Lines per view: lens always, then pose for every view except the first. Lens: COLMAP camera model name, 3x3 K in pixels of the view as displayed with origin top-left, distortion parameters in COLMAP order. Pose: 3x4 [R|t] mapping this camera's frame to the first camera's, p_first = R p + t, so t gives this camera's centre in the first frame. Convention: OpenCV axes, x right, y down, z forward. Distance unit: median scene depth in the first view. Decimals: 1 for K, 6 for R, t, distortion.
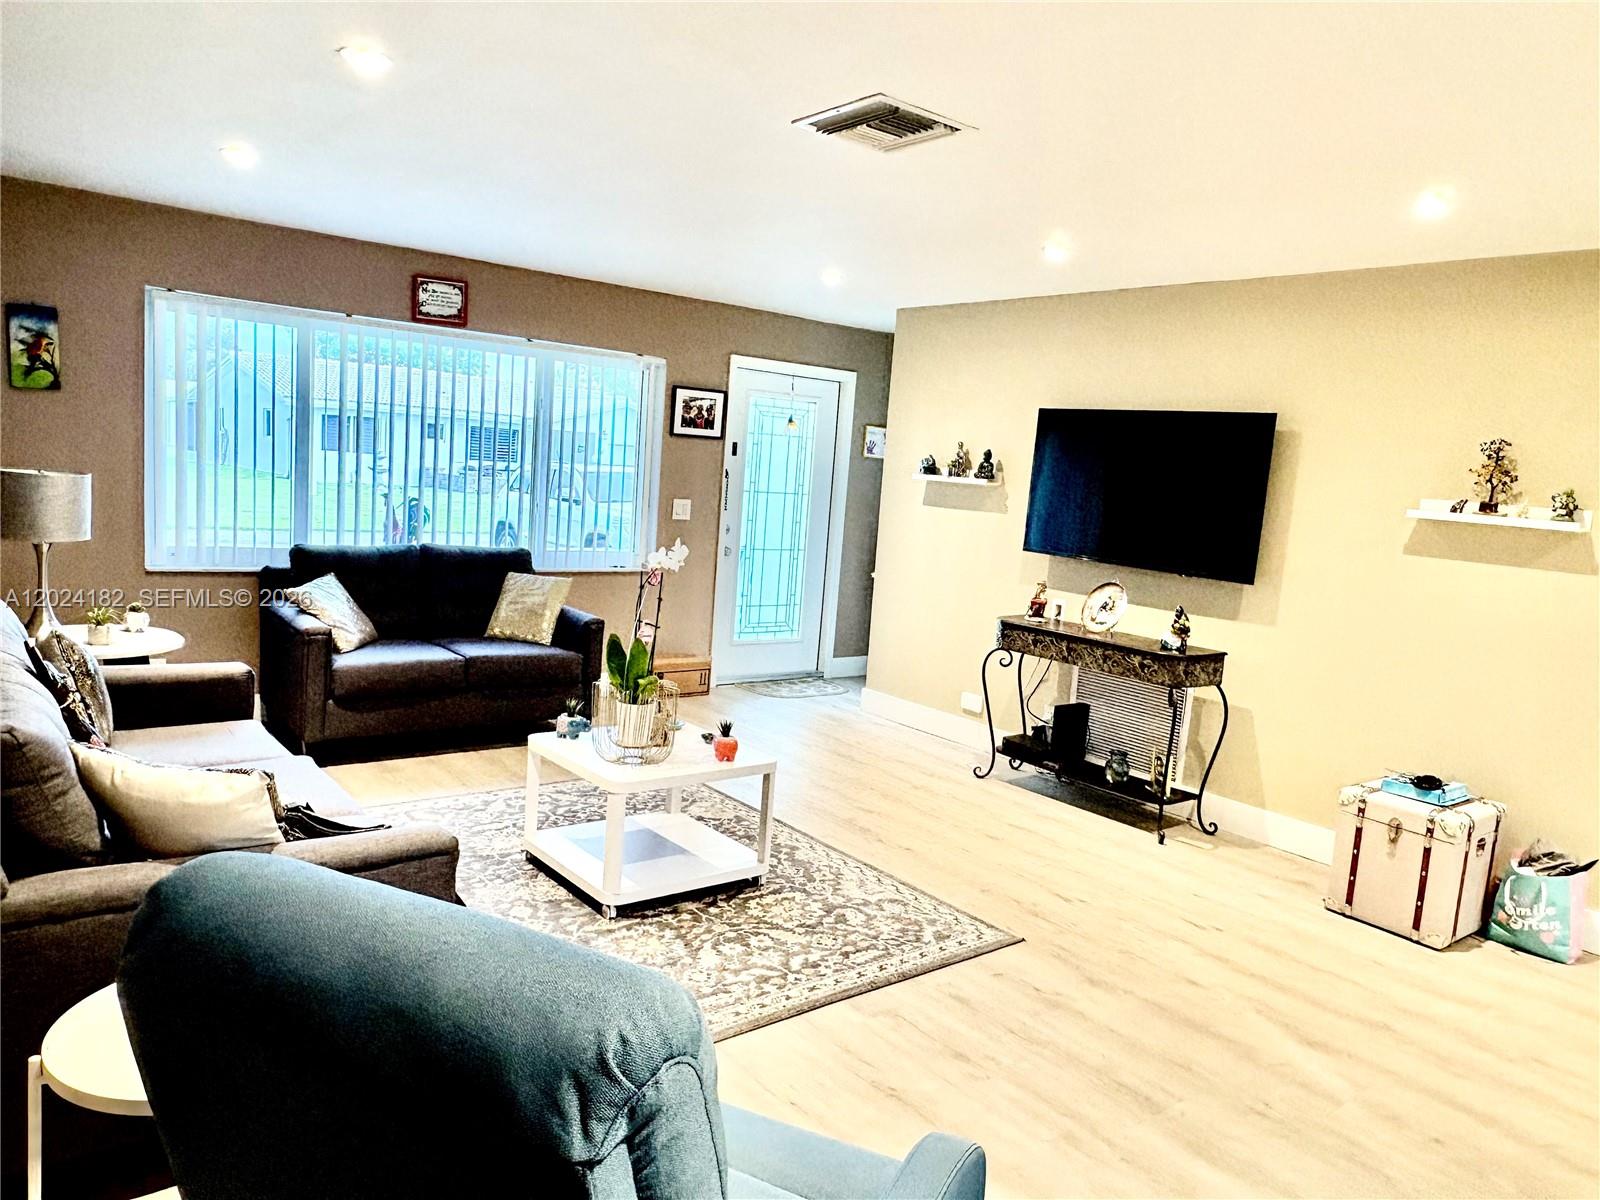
lens RADIAL K [[1100.4, 0, 795.2], [0, 1100.4, 605.6], [0, 0, 1]] dist [-0.003113, -0.004340]
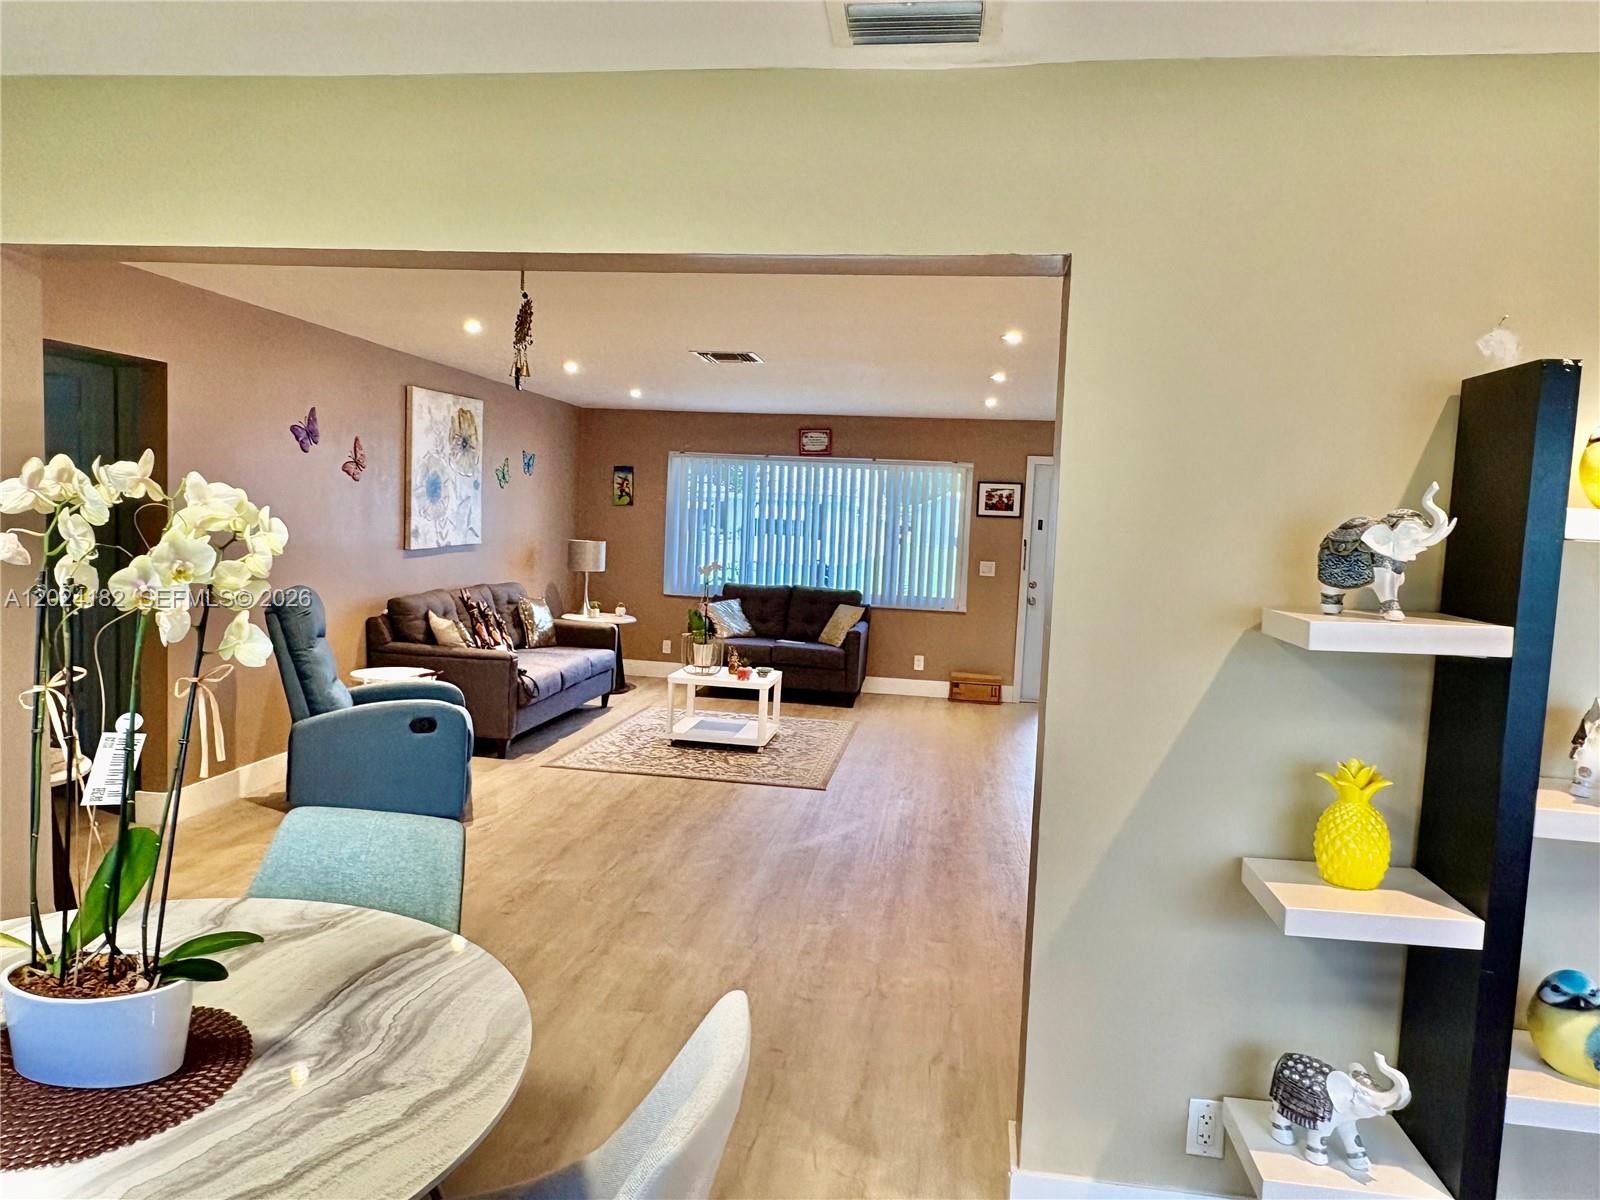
lens RADIAL K [[1100.4, 0, 795.2], [0, 1100.4, 605.6], [0, 0, 1]] dist [-0.003113, -0.004340]
pose [[0.686362, 0.014127, -0.727123, 0.888714], [-0.086407, 0.994314, -0.062245, 0.080466], [0.722109, 0.105551, 0.683680, -0.152232]]
